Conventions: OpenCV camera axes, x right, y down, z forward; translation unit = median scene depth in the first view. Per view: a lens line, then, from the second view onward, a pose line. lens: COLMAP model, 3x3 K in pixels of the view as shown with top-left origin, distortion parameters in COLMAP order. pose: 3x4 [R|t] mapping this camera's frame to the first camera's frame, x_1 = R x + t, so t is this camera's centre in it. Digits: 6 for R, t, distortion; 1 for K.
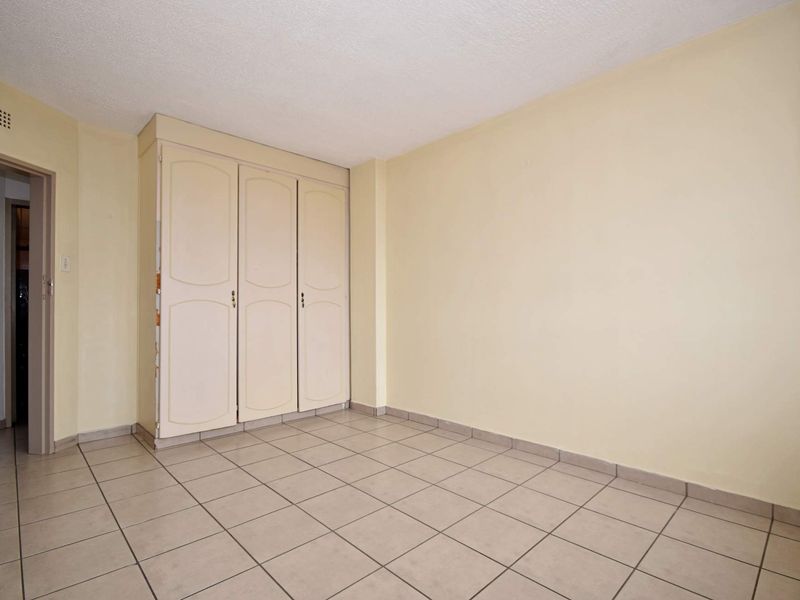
lens RADIAL K [[416.4, 0, 400.0], [0, 416.4, 300.0], [0, 0, 1]] dist [0.000595, 0.000047]
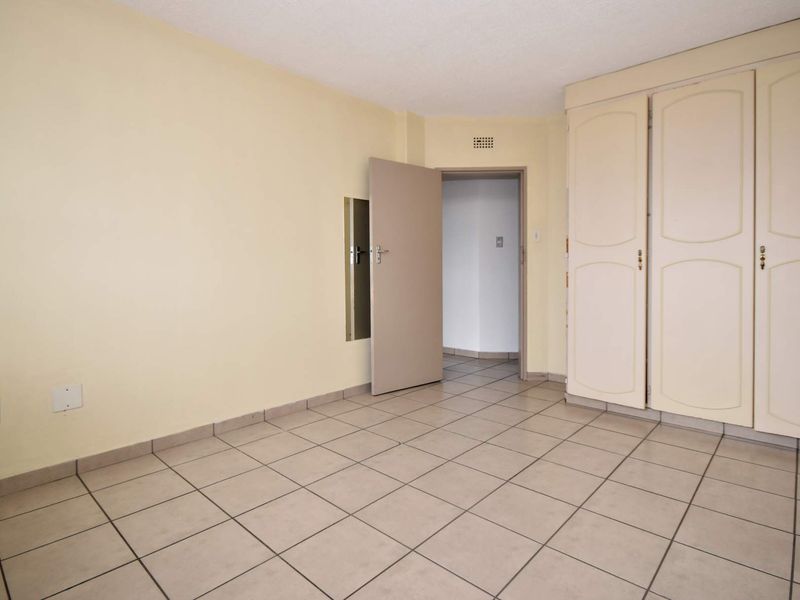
lens RADIAL K [[439.1, 0, 398.5], [0, 439.1, 276.5], [0, 0, 1]] dist [-0.000829, -0.000348]
pose [[0.042596, 0.014129, -0.998992, 0.512260], [0.023450, 0.999610, 0.015138, 0.006888], [0.998817, -0.024071, 0.042248, 0.518555]]
